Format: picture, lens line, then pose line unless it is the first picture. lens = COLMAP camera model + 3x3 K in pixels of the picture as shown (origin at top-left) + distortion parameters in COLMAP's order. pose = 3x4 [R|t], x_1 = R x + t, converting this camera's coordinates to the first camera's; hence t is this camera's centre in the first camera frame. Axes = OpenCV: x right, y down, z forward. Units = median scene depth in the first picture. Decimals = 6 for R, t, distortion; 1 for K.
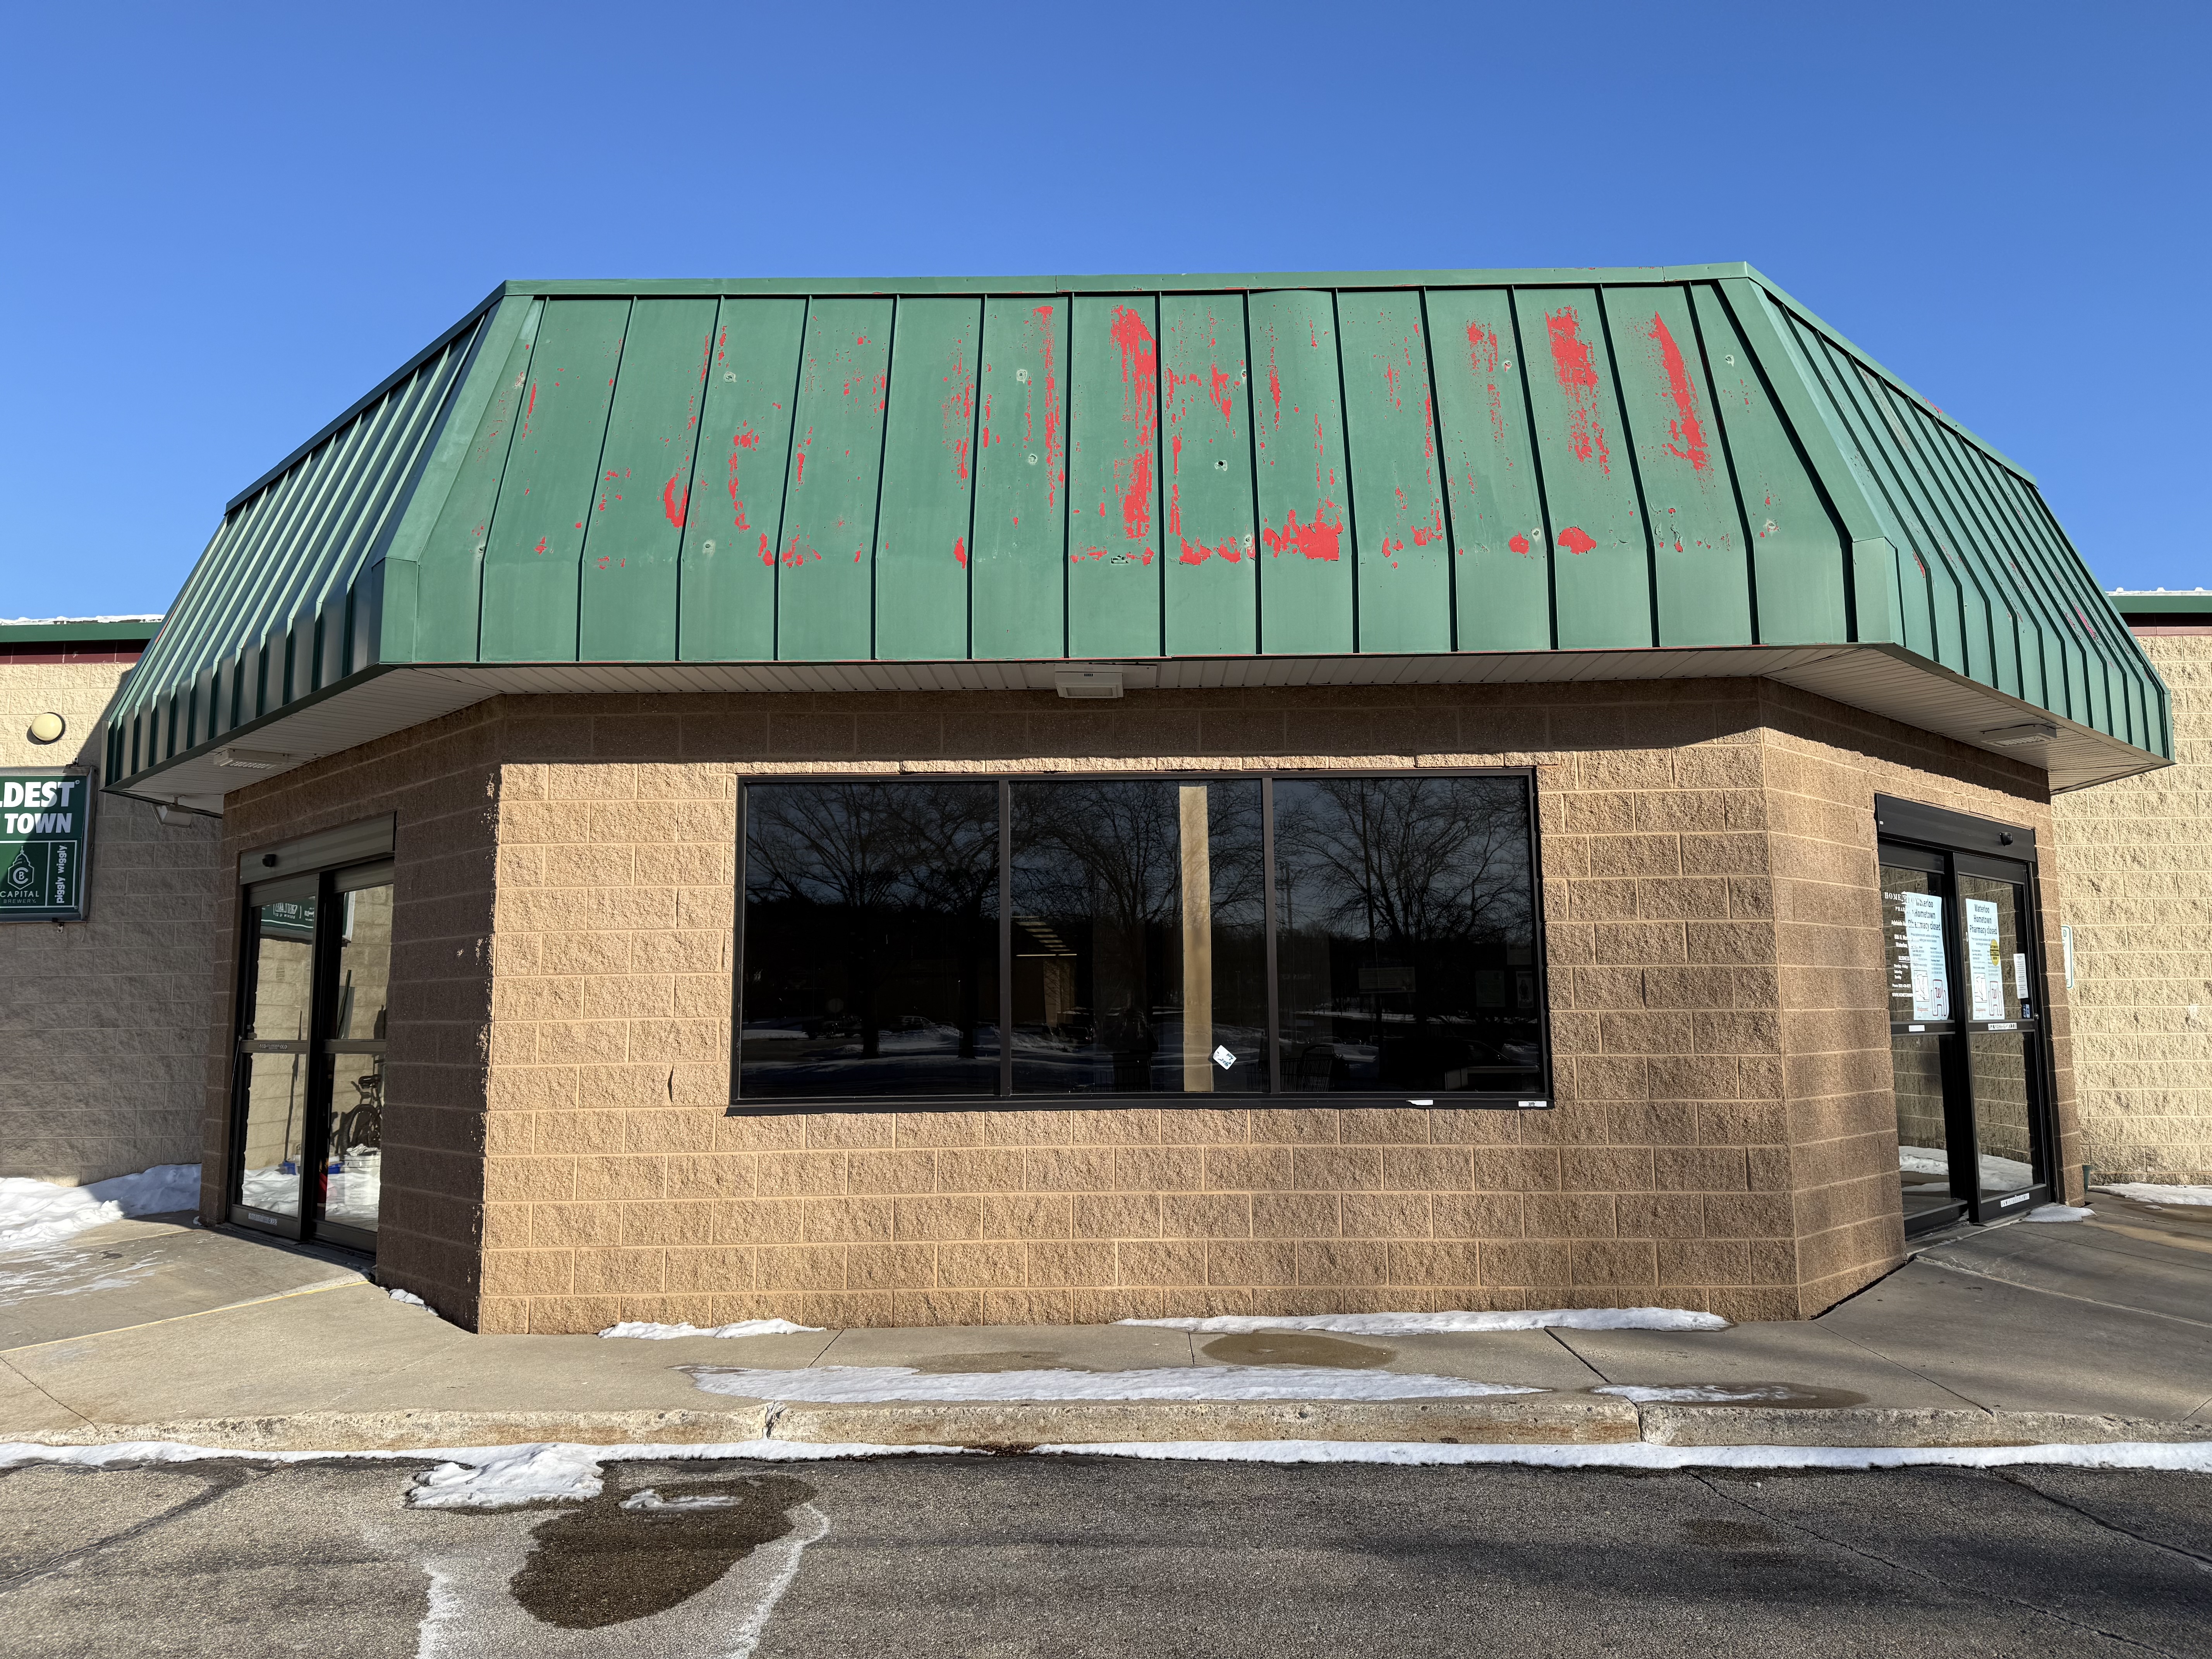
lens RADIAL K [[1548.0, 0, 1100.6], [0, 1548.0, 827.5], [0, 0, 1]] dist [0.062915, -0.064824]
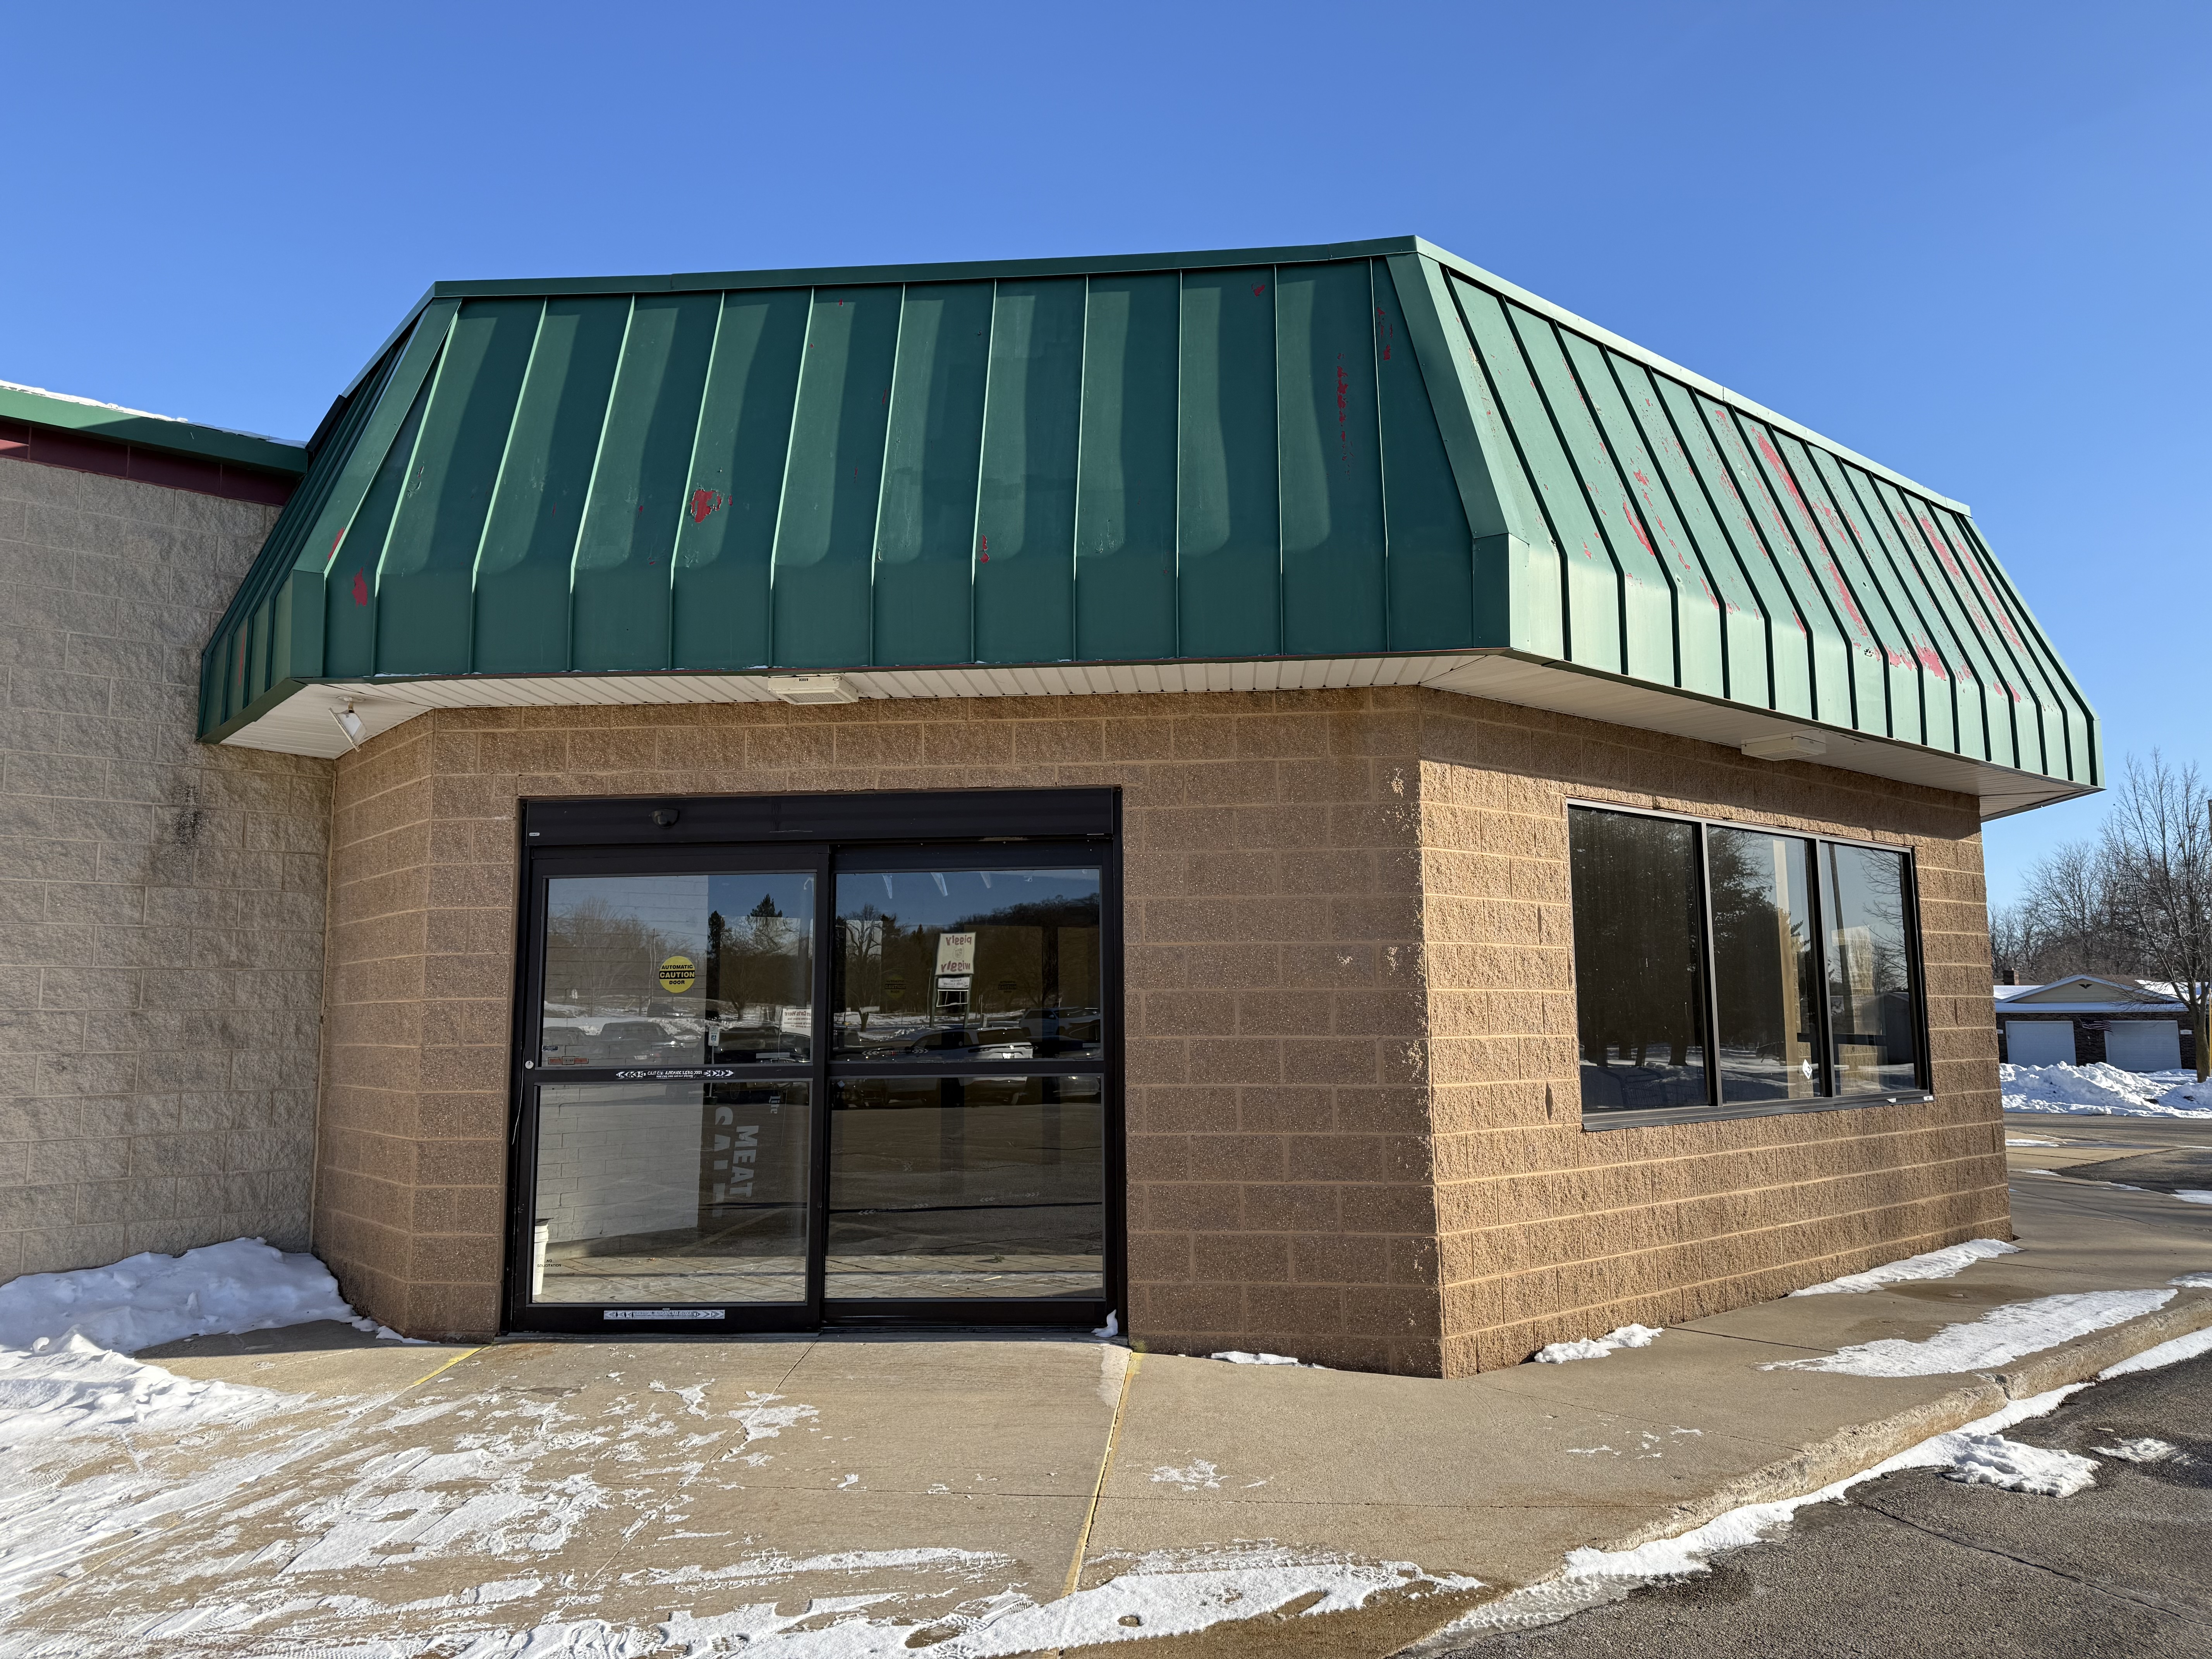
lens RADIAL K [[1548.0, 0, 1103.4], [0, 1548.0, 828.9], [0, 0, 1]] dist [0.062915, -0.064824]
pose [[0.757201, 0.083566, 0.647815, -1.119105], [-0.077409, 0.996274, -0.038036, 0.050140], [-0.648579, -0.021346, 0.760848, 0.420761]]
